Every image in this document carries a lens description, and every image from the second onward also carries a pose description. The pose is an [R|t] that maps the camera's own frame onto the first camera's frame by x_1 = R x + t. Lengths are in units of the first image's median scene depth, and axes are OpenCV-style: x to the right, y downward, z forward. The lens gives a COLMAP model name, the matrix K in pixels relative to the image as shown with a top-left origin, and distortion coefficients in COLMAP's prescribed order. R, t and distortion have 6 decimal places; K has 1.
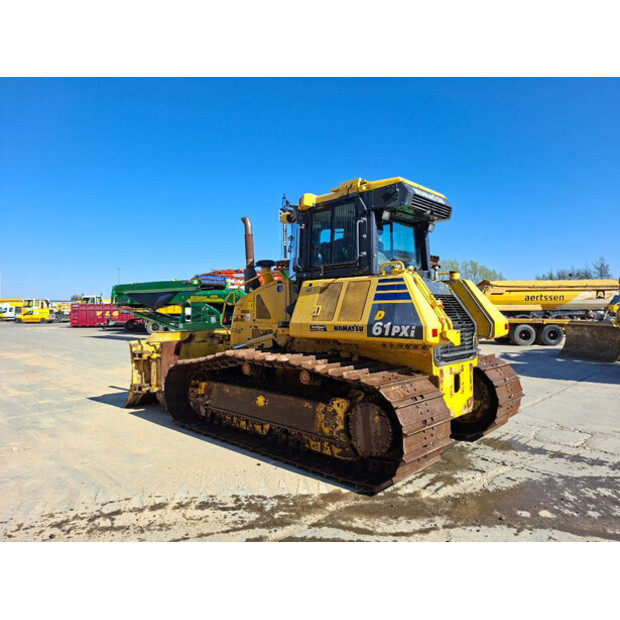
lens RADIAL K [[431.0, 0, 315.3], [0, 431.0, 306.2], [0, 0, 1]] dist [0.068365, -0.066076]
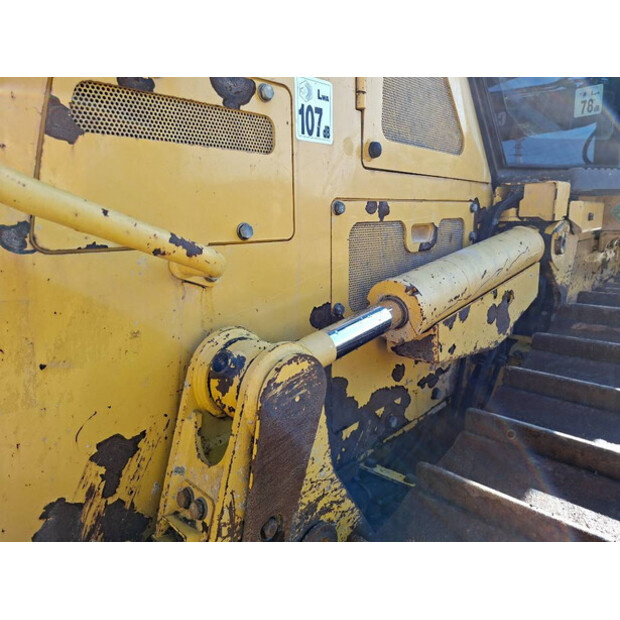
lens RADIAL K [[431.0, 0, 312.5], [0, 431.0, 305.9], [0, 0, 1]] dist [0.068365, -0.066076]
pose [[0.017924, -0.217194, 0.975964, -0.370503], [-0.012204, 0.976001, 0.217426, 0.066781], [-0.999765, -0.015807, 0.014843, 1.373755]]
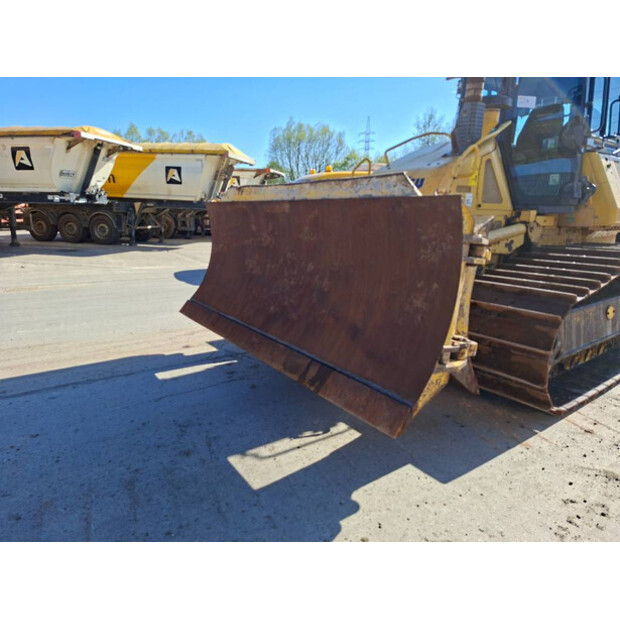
lens RADIAL K [[431.0, 0, 303.6], [0, 431.0, 306.6], [0, 0, 1]] dist [0.068365, -0.066076]
pose [[0.165450, -0.223975, 0.960449, -1.037233], [-0.030852, 0.972218, 0.232034, 0.048477], [-0.985736, -0.068021, 0.153943, 1.531773]]
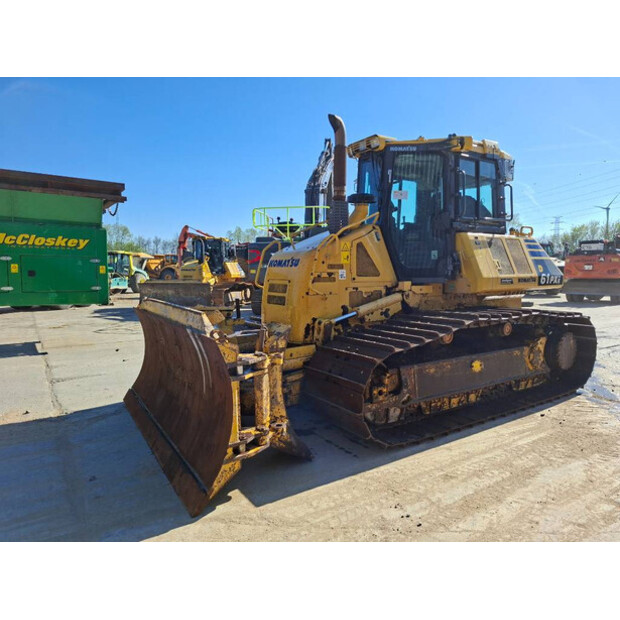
lens RADIAL K [[431.0, 0, 309.6], [0, 431.0, 321.4], [0, 0, 1]] dist [0.068365, -0.066076]
pose [[0.224704, -0.114009, 0.967735, -1.150117], [-0.006906, 0.992921, 0.118580, 0.024952], [-0.974403, -0.033328, 0.222326, 1.232964]]
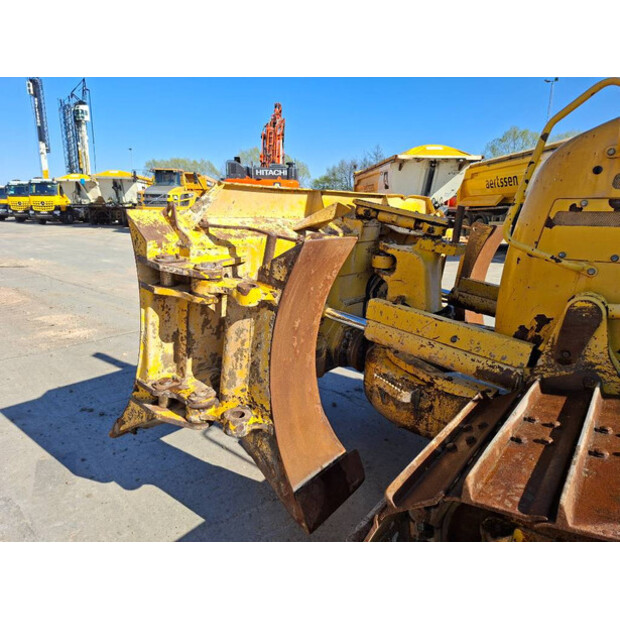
lens RADIAL K [[431.0, 0, 299.1], [0, 431.0, 302.0], [0, 0, 1]] dist [0.068365, -0.066076]
pose [[0.996532, -0.024539, 0.079504, -0.501984], [0.006156, 0.974646, 0.223666, 0.030777], [-0.082977, -0.222401, 0.971418, 1.088313]]
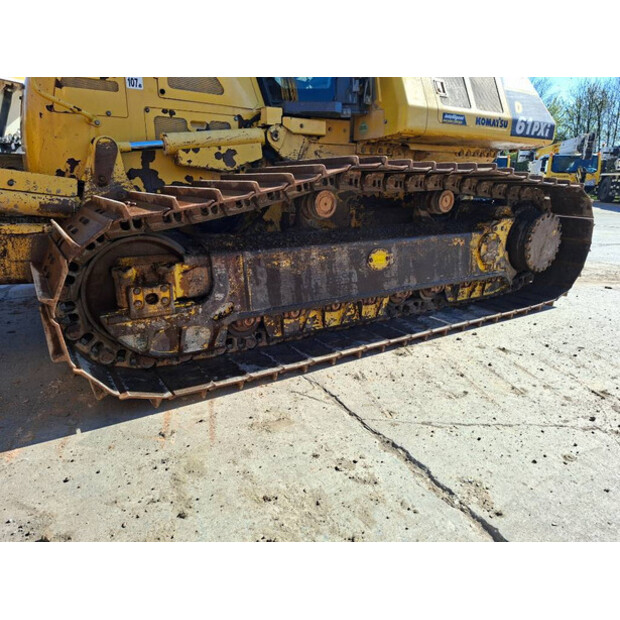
lens RADIAL K [[431.0, 0, 309.1], [0, 431.0, 308.9], [0, 0, 1]] dist [0.068365, -0.066076]
pose [[0.237786, -0.284001, 0.928871, -0.713496], [-0.031573, 0.953535, 0.299624, 0.129997], [-0.970804, -0.100574, 0.217770, 1.041053]]
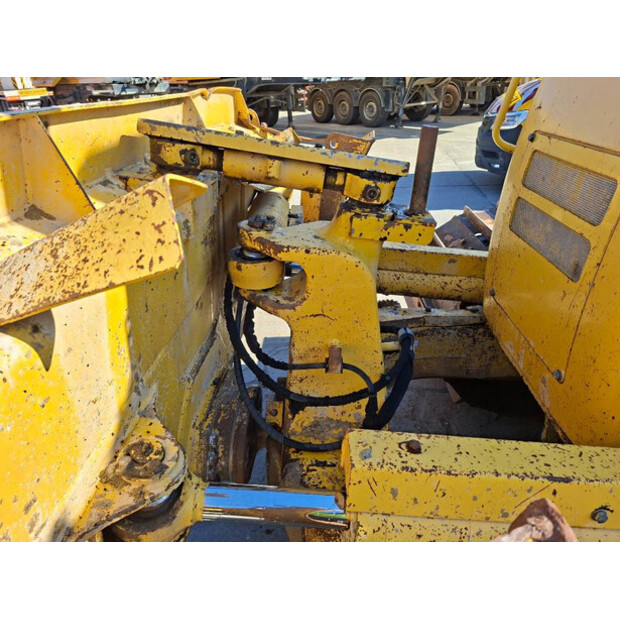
lens RADIAL K [[431.0, 0, 315.3], [0, 431.0, 306.8], [0, 0, 1]] dist [0.068365, -0.066076]
pose [[0.737797, -0.358166, 0.572165, -0.470223], [0.045192, 0.871931, 0.487540, 0.007318], [-0.673508, -0.333848, 0.659494, 1.436738]]
